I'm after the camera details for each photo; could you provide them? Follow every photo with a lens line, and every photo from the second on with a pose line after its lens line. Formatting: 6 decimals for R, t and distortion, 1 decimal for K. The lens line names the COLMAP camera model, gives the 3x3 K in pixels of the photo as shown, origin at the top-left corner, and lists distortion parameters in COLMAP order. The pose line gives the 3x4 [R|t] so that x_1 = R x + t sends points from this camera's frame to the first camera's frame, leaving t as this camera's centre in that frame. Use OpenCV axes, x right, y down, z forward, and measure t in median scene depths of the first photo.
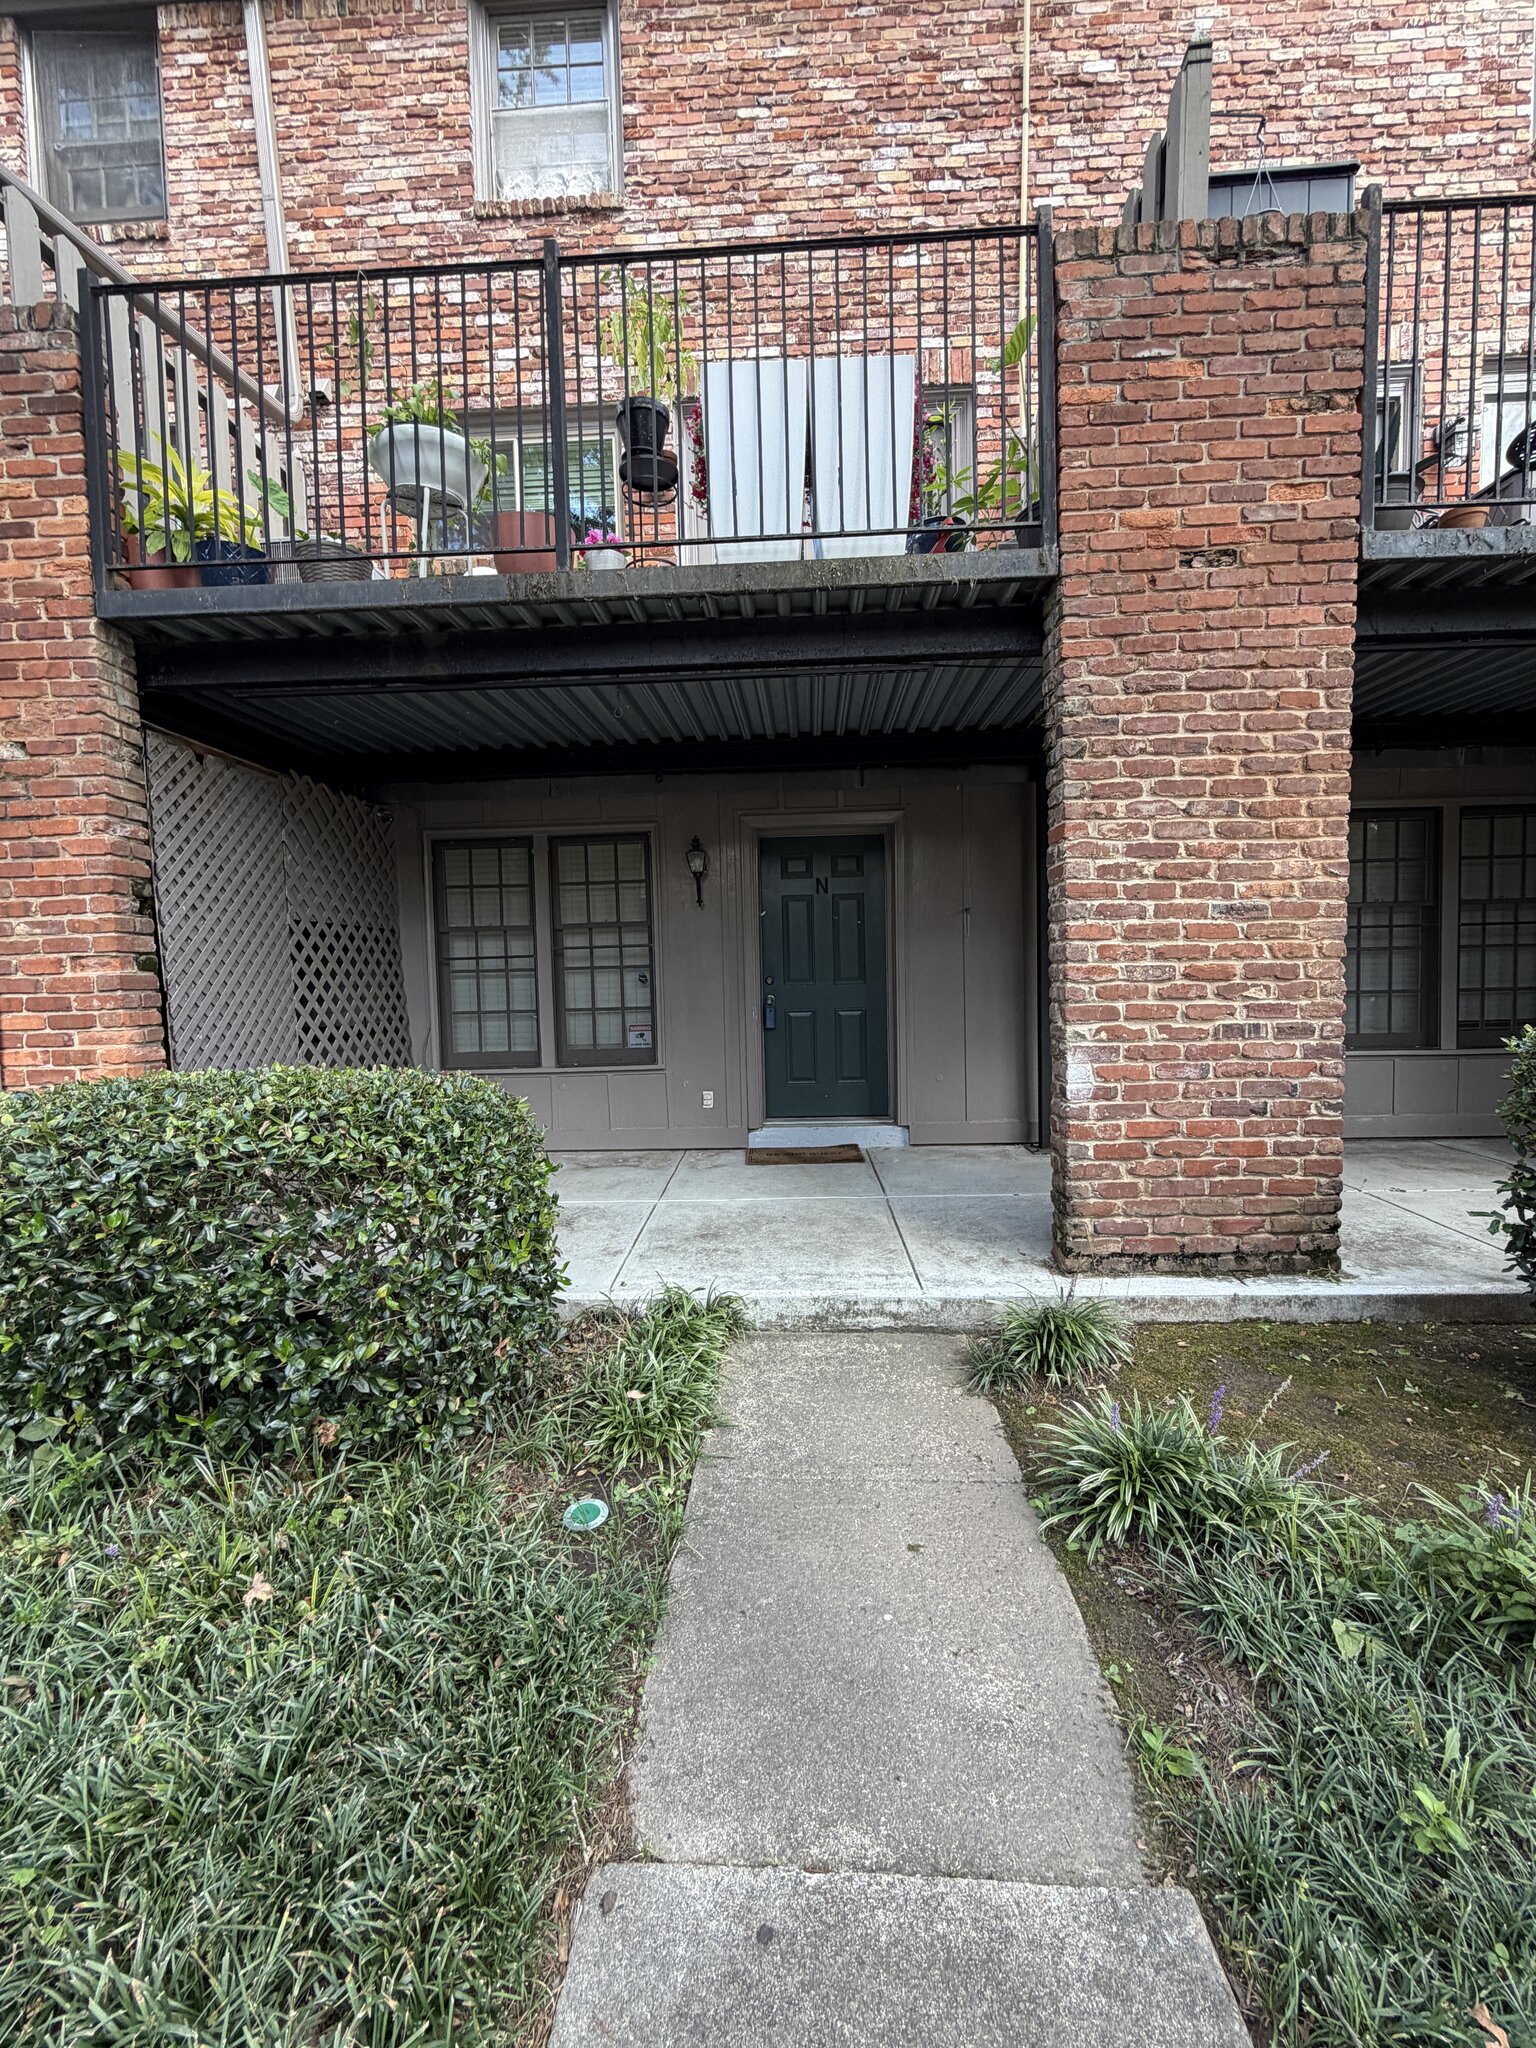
lens RADIAL K [[821.0, 0, 769.0], [0, 821.0, 1025.8], [0, 0, 1]] dist [-0.000271, 0.000591]
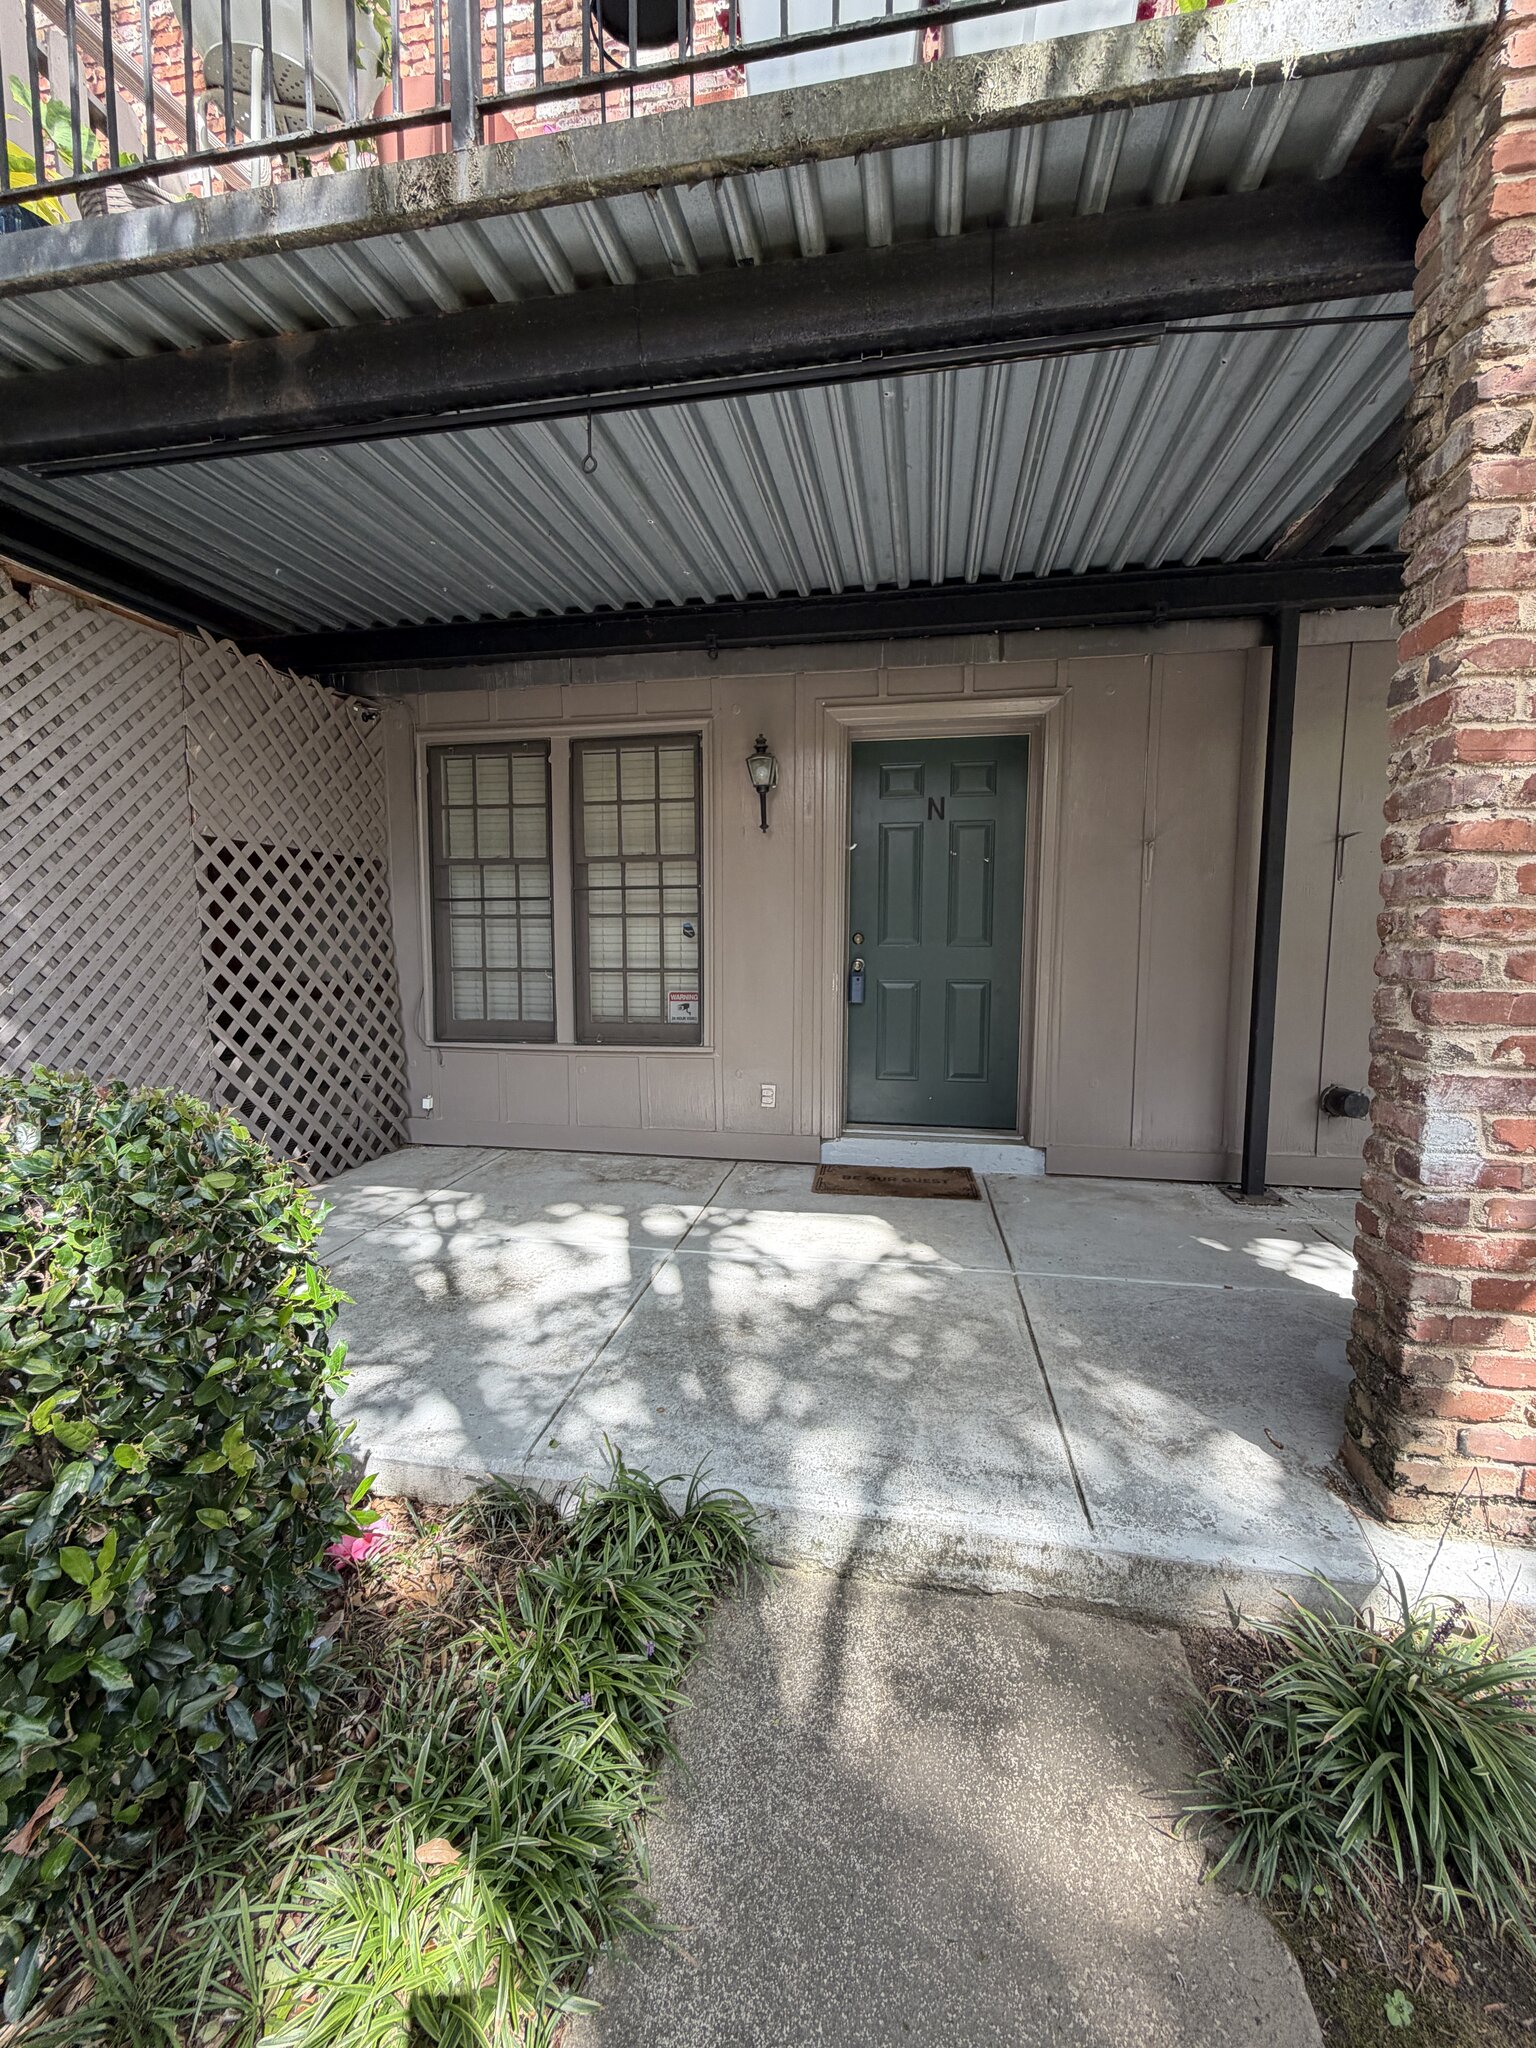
lens RADIAL K [[821.0, 0, 769.9], [0, 821.0, 1020.4], [0, 0, 1]] dist [-0.000271, 0.000591]
pose [[0.990479, 0.039144, -0.131980, 0.040371], [-0.034454, 0.998697, 0.037633, -0.012173], [0.133281, -0.032728, 0.990538, 0.466924]]
